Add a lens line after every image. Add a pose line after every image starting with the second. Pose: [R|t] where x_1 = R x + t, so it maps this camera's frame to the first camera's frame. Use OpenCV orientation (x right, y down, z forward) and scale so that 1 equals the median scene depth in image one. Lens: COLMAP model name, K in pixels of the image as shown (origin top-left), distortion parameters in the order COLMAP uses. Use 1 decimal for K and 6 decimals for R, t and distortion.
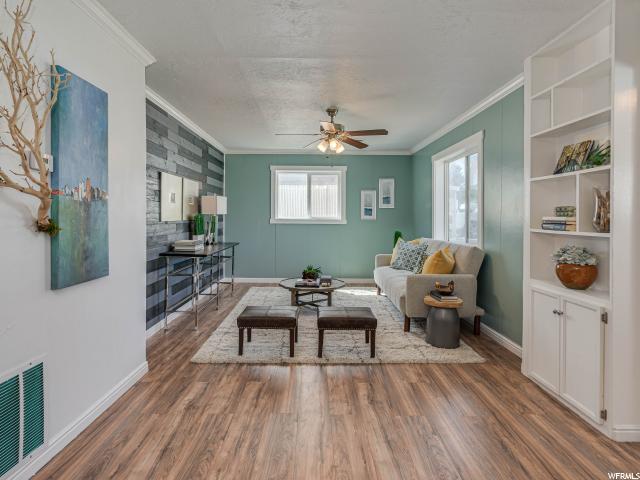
lens RADIAL K [[349.4, 0, 310.9], [0, 349.4, 220.3], [0, 0, 1]] dist [-0.006898, 0.000064]
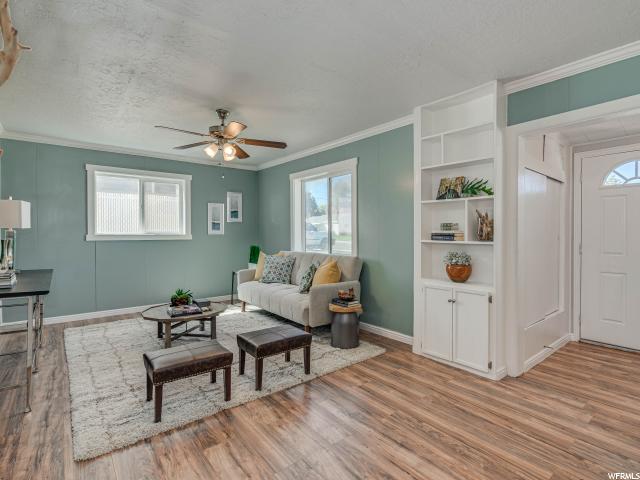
lens RADIAL K [[330.9, 0, 332.9], [0, 330.9, 236.3], [0, 0, 1]] dist [-0.015345, 0.002206]
pose [[0.764218, -0.015584, 0.644769, -0.270111], [0.011380, 0.999878, 0.010678, -0.003873], [-0.644857, -0.000823, 0.764302, 0.179244]]
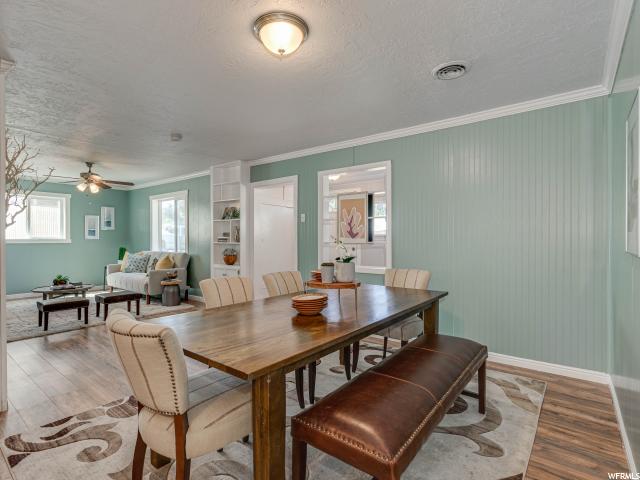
lens RADIAL K [[349.4, 0, 320.4], [0, 349.4, 238.9], [0, 0, 1]] dist [-0.006898, 0.000064]
pose [[0.620152, -0.007991, 0.784441, -0.479548], [0.009468, 0.999952, 0.002701, 0.003134], [-0.784424, 0.005752, 0.620198, -0.636562]]
